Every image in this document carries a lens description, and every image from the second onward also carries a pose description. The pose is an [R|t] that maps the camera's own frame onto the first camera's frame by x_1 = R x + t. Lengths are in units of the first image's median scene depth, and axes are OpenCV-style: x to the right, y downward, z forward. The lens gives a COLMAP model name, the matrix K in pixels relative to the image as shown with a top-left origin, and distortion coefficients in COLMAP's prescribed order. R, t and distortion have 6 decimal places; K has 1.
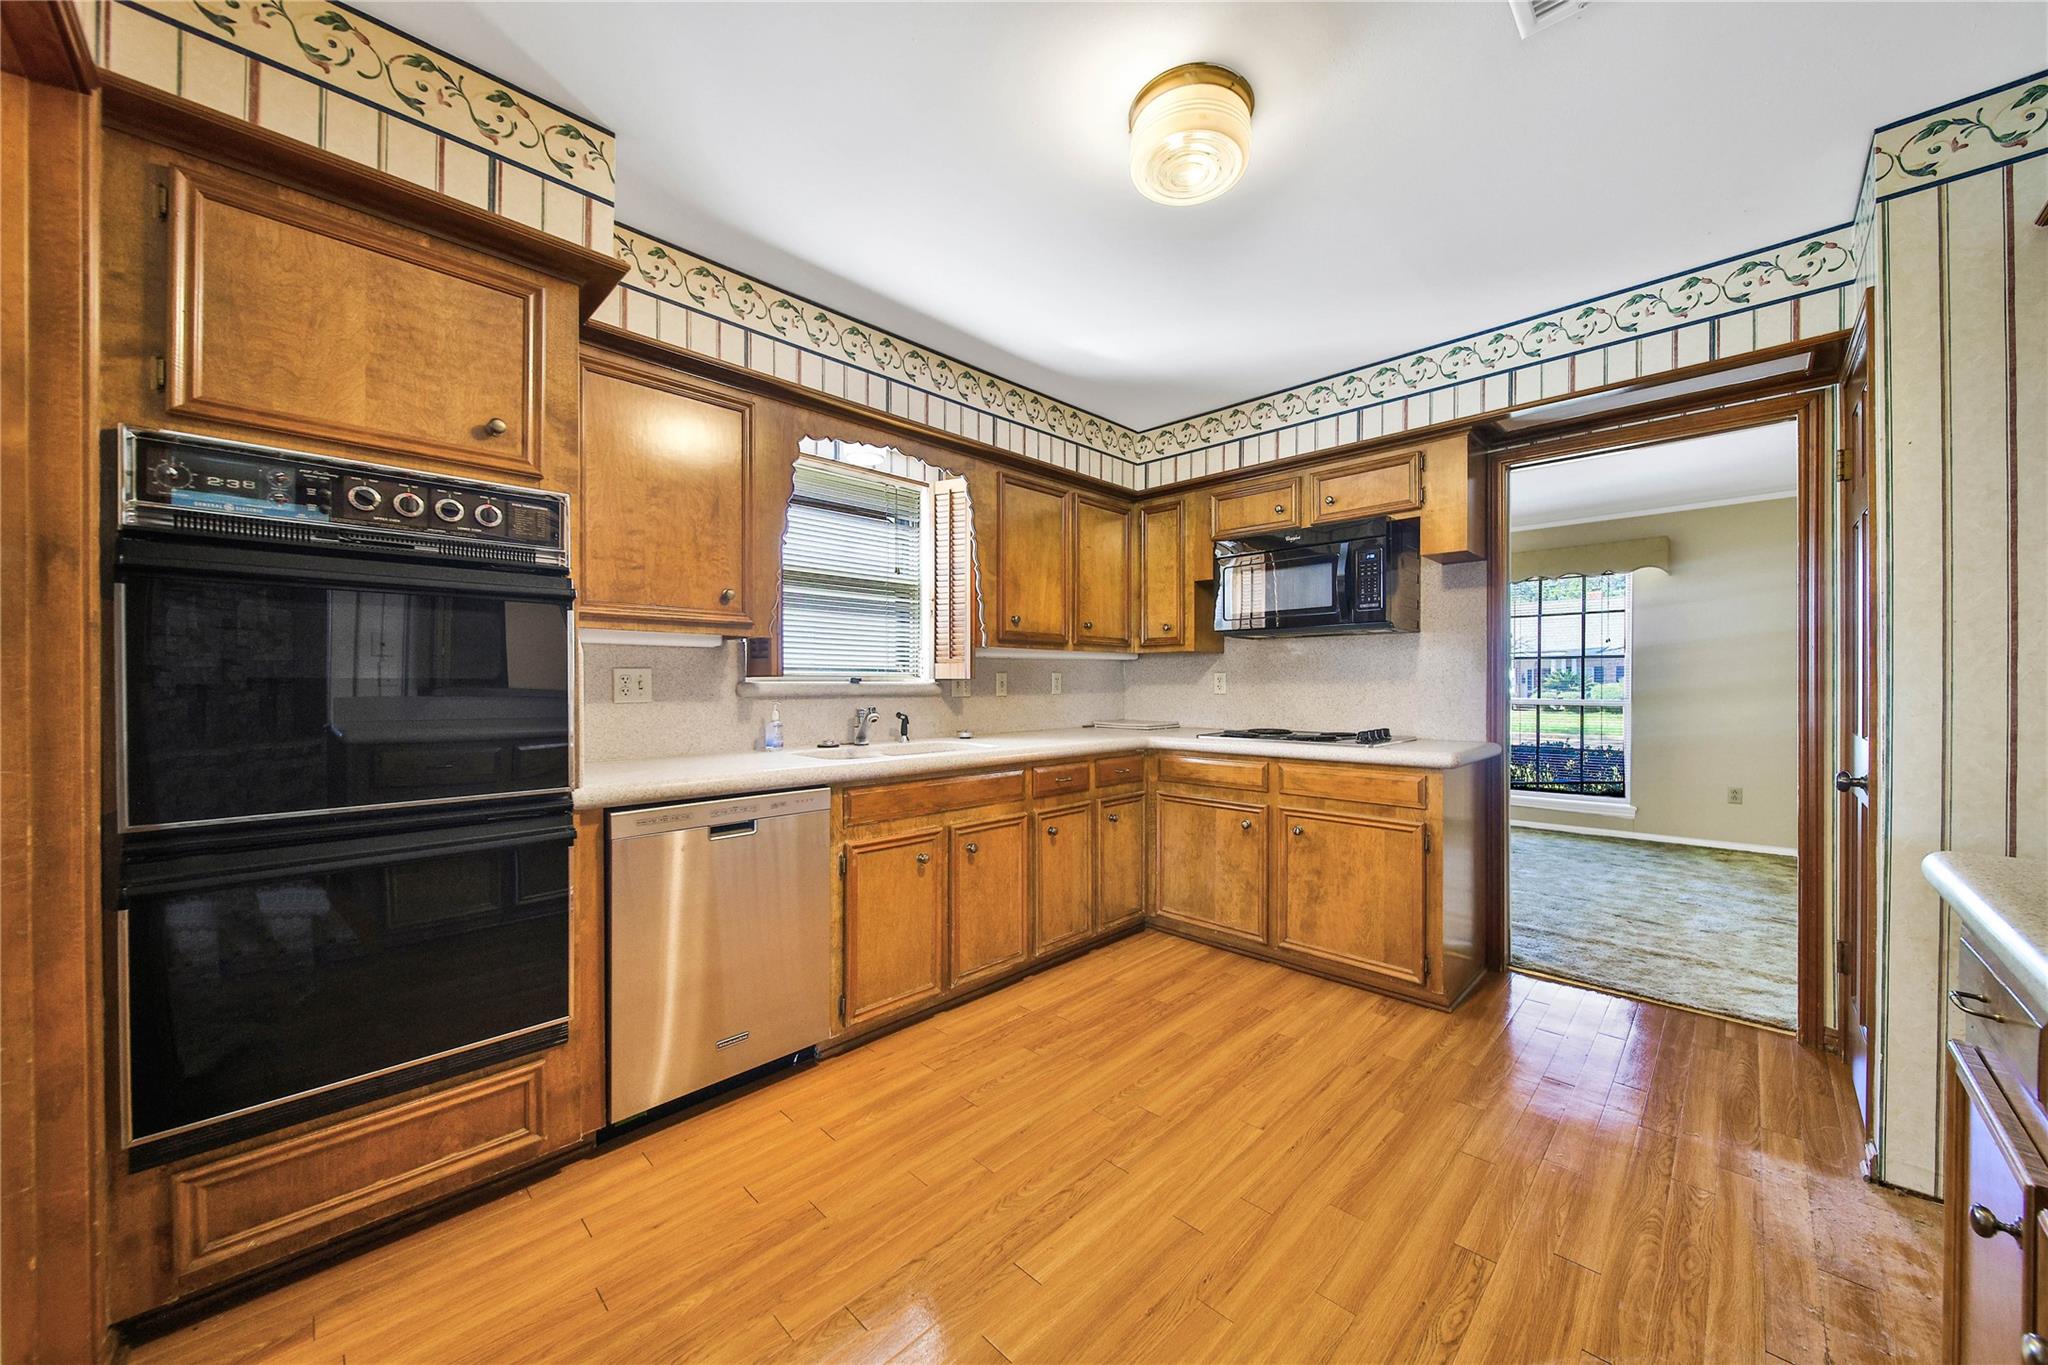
lens RADIAL K [[739.5, 0, 1018.9], [0, 739.5, 688.7], [0, 0, 1]] dist [-0.000806, -0.001620]
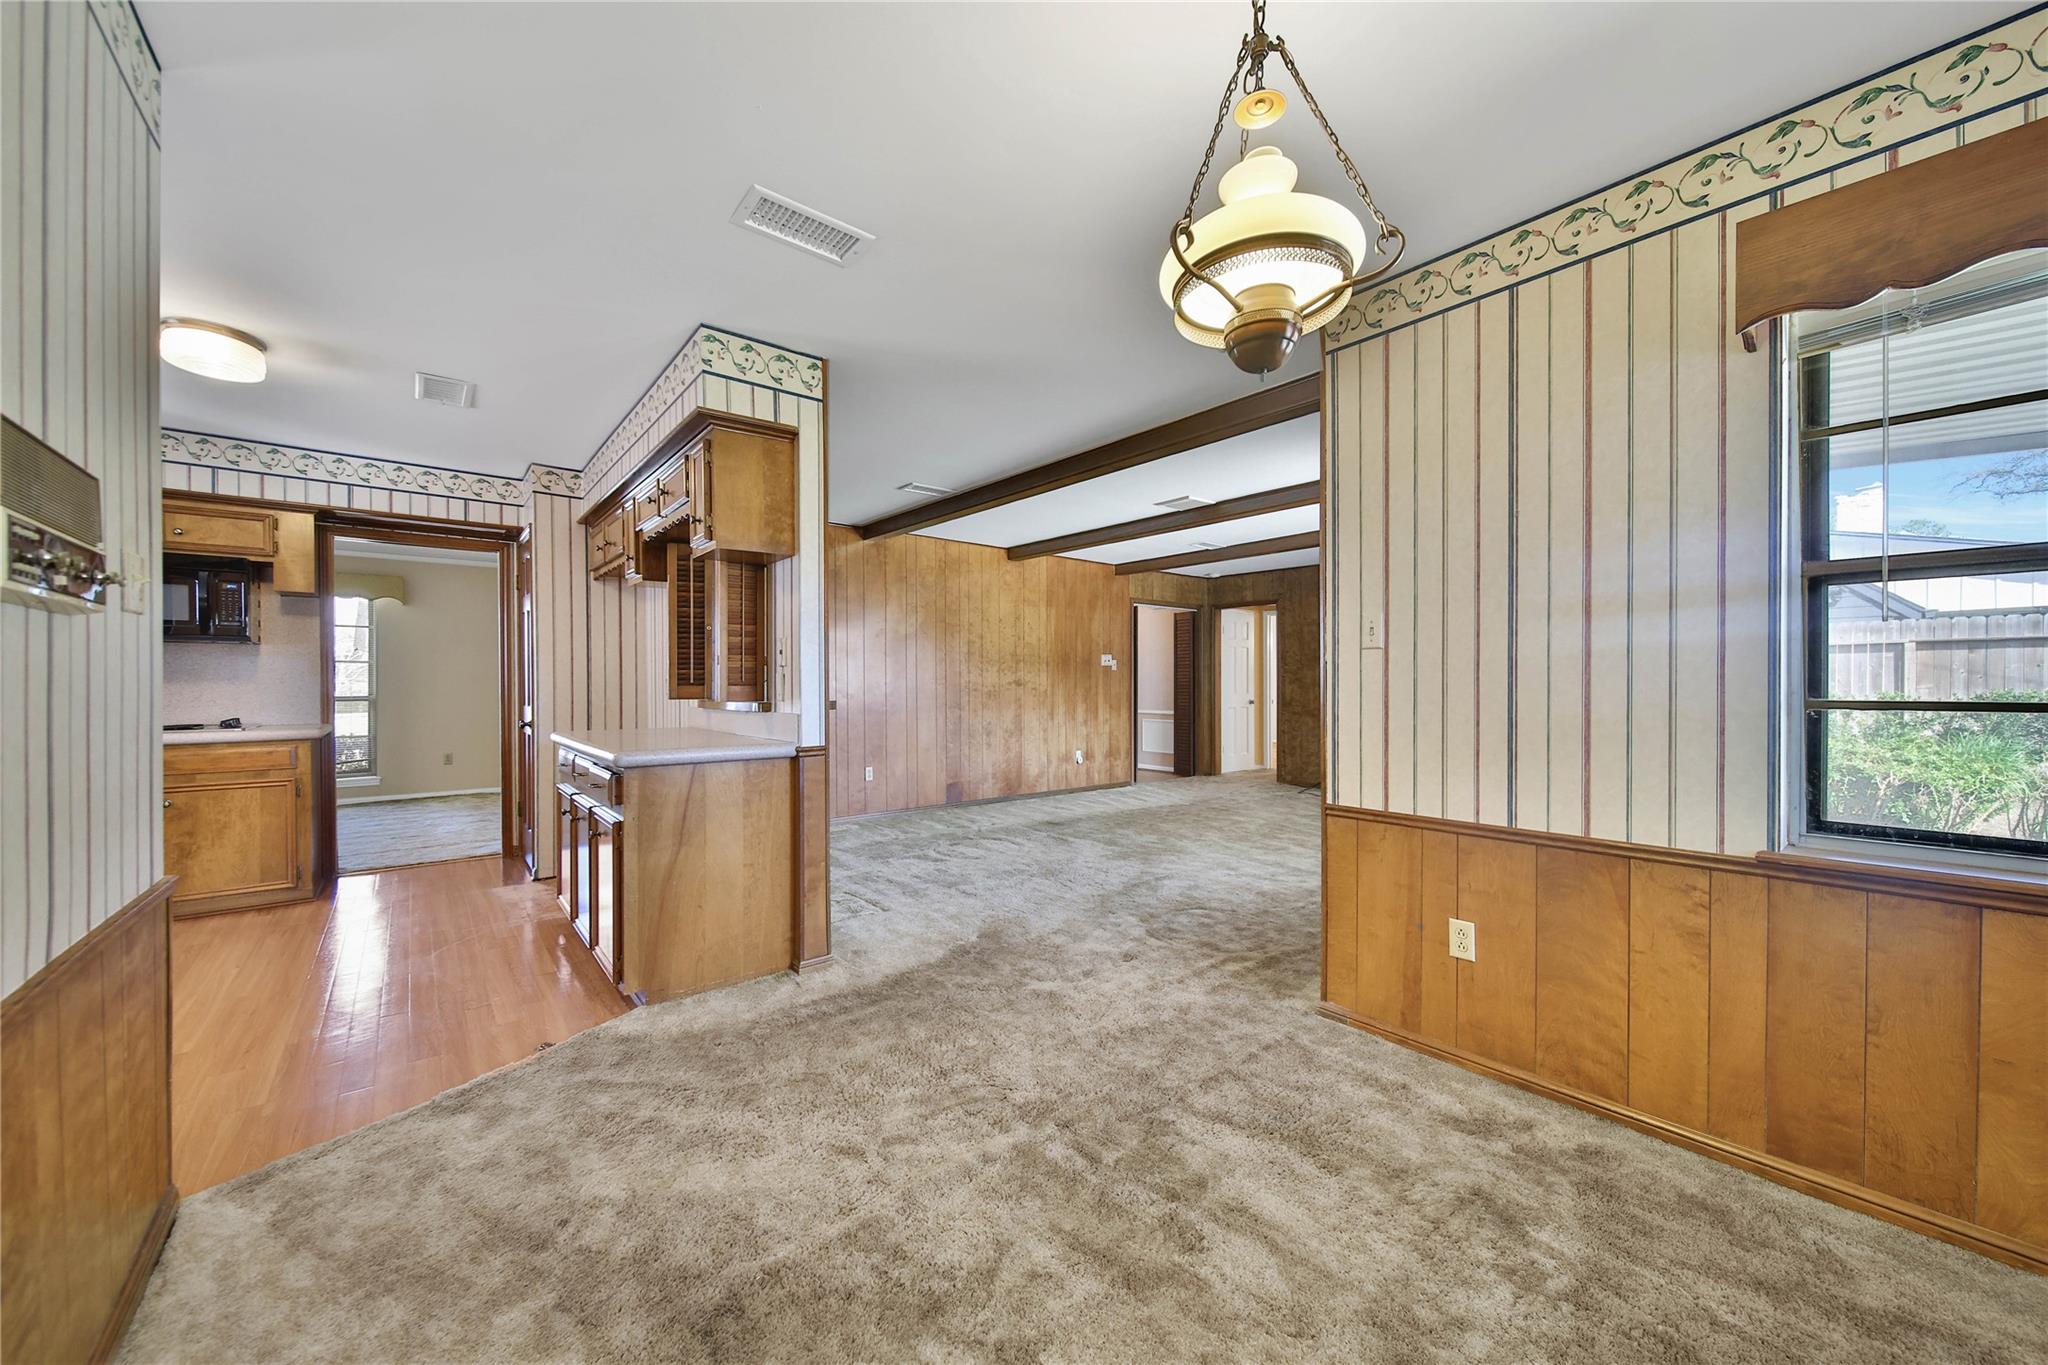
lens RADIAL K [[739.5, 0, 1016.0], [0, 739.5, 683.8], [0, 0, 1]] dist [-0.000806, -0.001620]
pose [[0.113265, -0.003666, 0.993558, -0.714452], [0.006657, 0.999974, 0.002931, -0.001367], [-0.993543, 0.006282, 0.113286, -0.570301]]
